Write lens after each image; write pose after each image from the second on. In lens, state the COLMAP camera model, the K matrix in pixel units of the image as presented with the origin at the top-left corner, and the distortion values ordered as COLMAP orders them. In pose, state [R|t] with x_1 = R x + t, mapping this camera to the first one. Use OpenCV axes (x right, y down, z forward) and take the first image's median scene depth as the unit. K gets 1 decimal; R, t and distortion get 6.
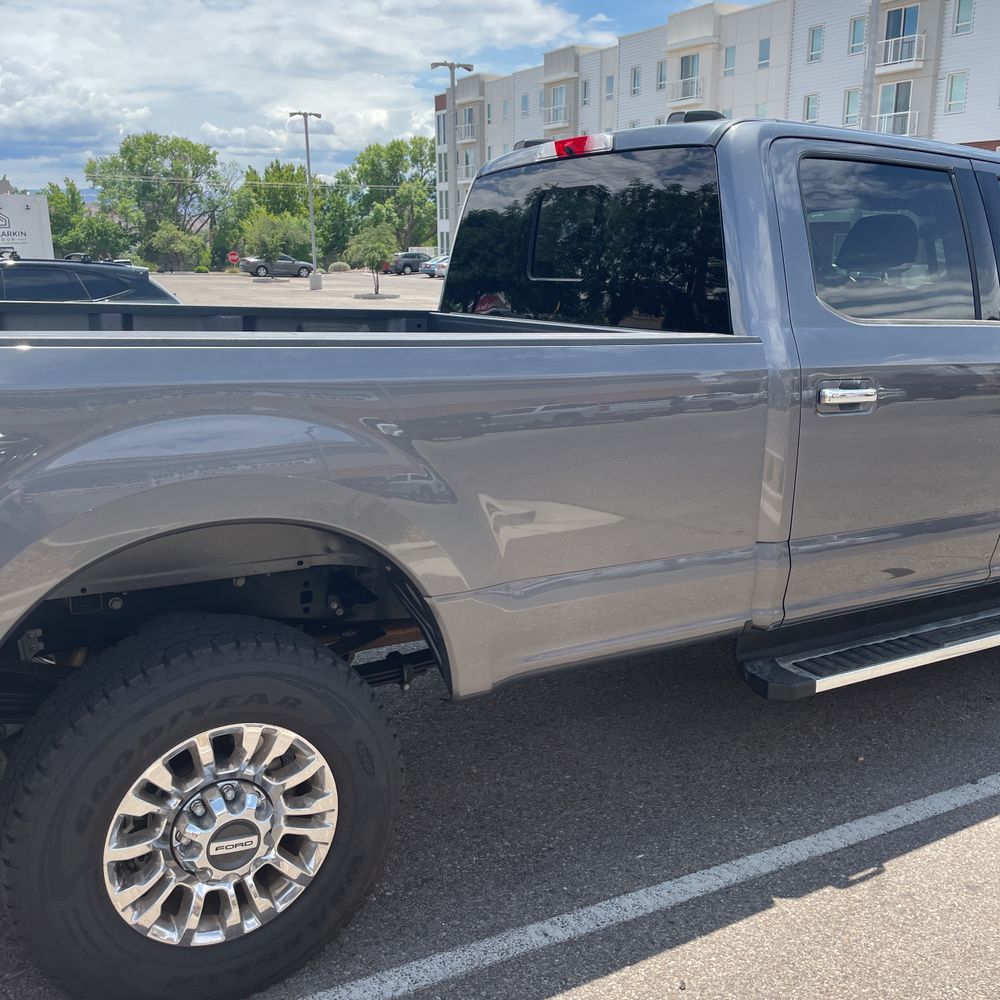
lens RADIAL K [[938.2, 0, 500.0], [0, 938.2, 500.0], [0, 0, 1]] dist [0.072621, -0.092012]
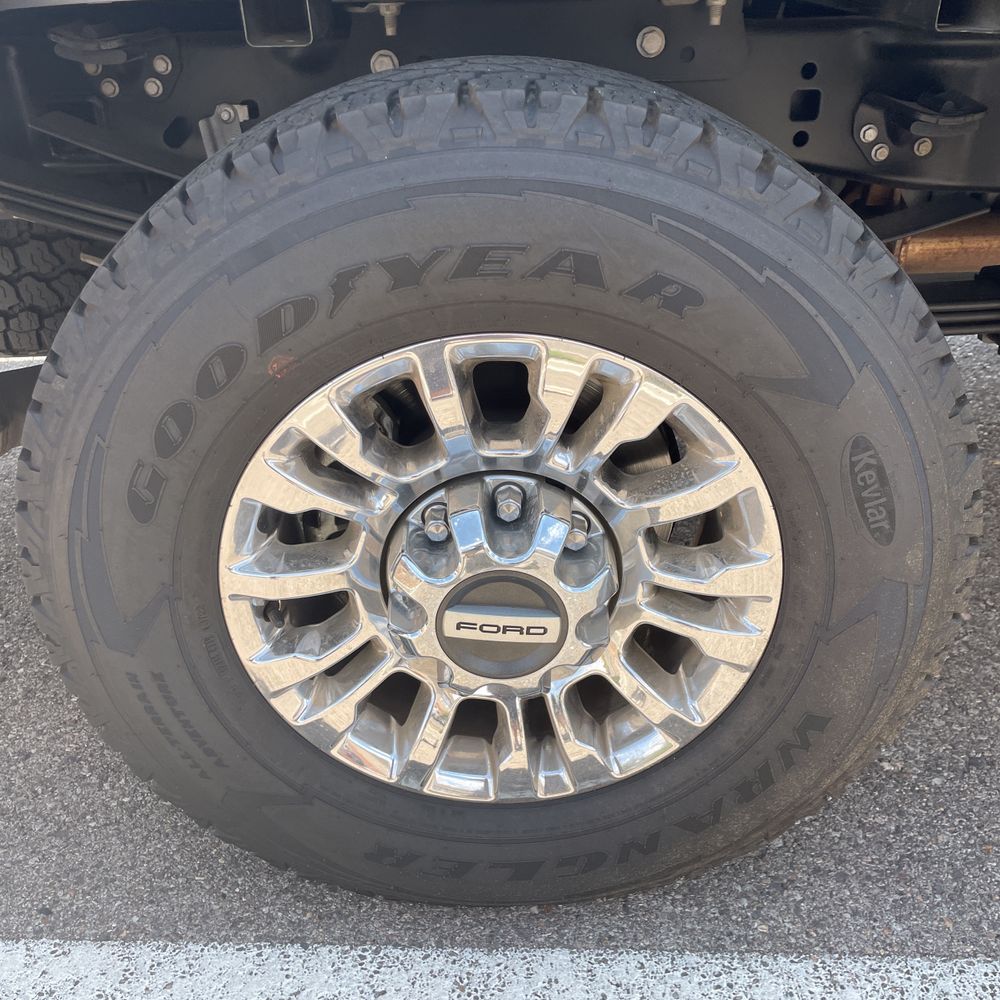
lens RADIAL K [[1003.7, 0, 504.7], [0, 1003.7, 499.0], [0, 0, 1]] dist [0.088195, -0.114284]
pose [[0.853159, 0.205301, -0.479554, -0.079907], [-0.051234, 0.947832, 0.314626, 0.169836], [0.519130, -0.243856, 0.819170, 0.639668]]
